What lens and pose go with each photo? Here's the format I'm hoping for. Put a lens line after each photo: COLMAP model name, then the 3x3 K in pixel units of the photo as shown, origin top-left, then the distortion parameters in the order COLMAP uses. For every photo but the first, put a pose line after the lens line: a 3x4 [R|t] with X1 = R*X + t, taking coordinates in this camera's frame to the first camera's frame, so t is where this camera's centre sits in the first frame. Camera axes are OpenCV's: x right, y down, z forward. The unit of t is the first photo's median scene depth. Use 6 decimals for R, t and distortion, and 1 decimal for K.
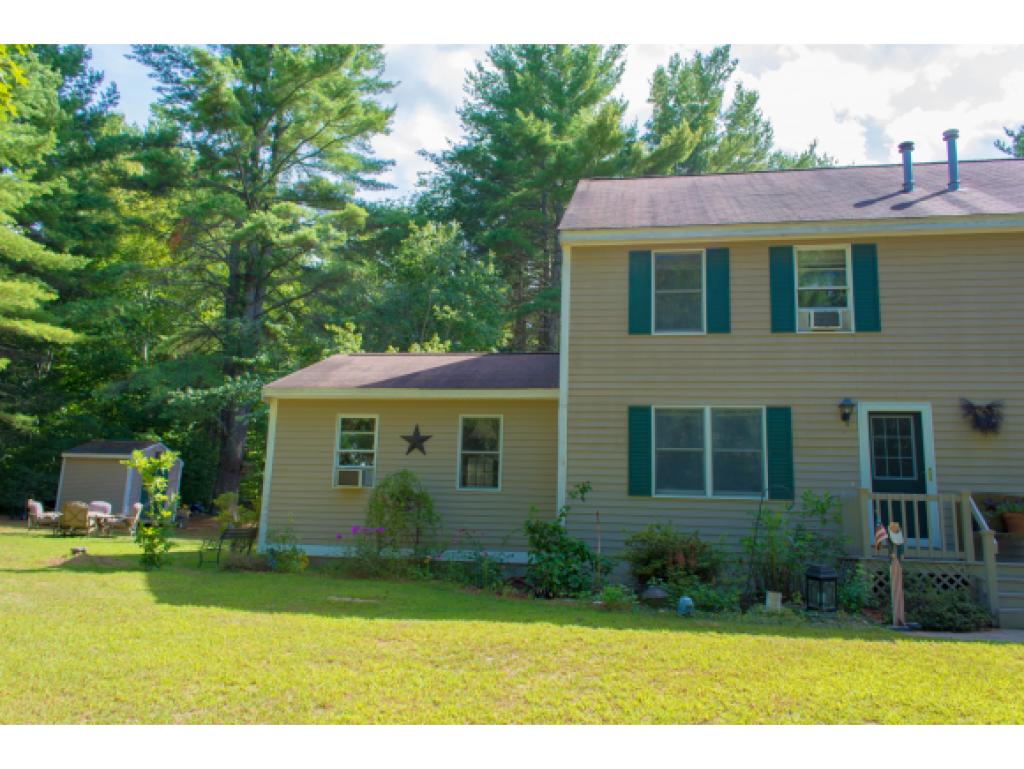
lens RADIAL K [[790.8, 0, 496.4], [0, 790.8, 384.6], [0, 0, 1]] dist [0.067265, -0.061518]
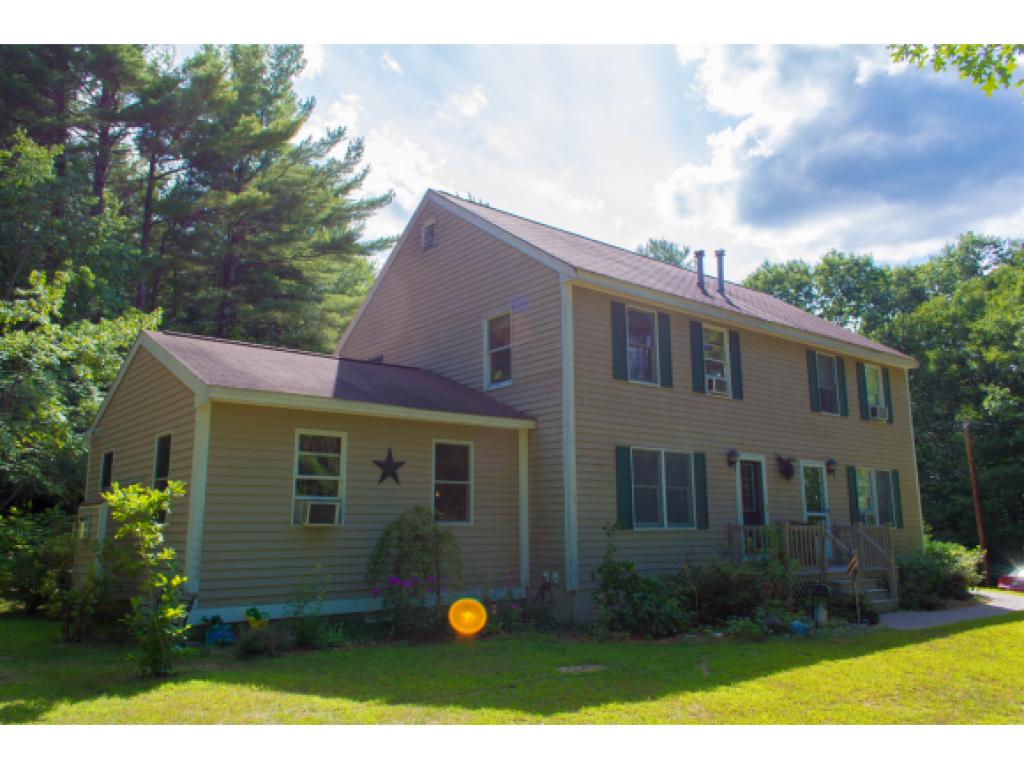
lens RADIAL K [[790.8, 0, 496.4], [0, 790.8, 384.6], [0, 0, 1]] dist [0.067265, -0.061518]
pose [[0.656065, 0.098505, 0.748248, -0.751802], [-0.113552, 0.993043, -0.031168, -0.003399], [-0.746113, -0.064517, 0.662686, 0.409201]]
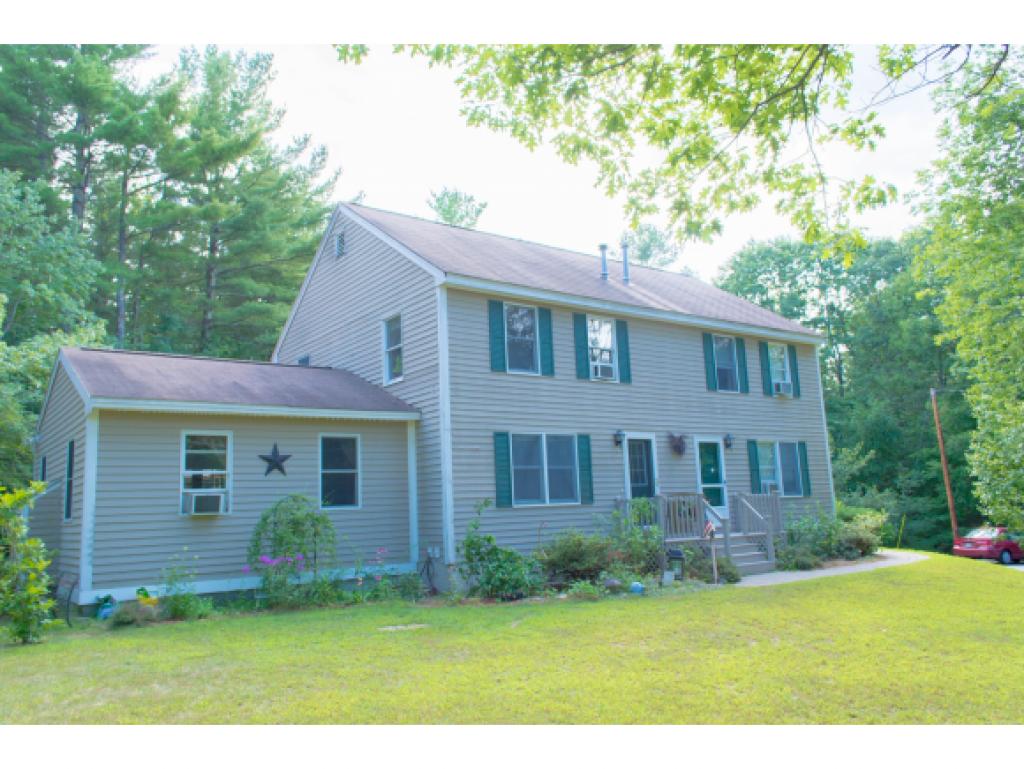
lens RADIAL K [[790.8, 0, 496.4], [0, 790.8, 384.6], [0, 0, 1]] dist [0.067265, -0.061518]
pose [[0.689949, 0.054299, 0.721818, -0.687239], [-0.069377, 0.997552, -0.008727, -0.033099], [-0.720525, -0.044056, 0.692028, 0.178180]]
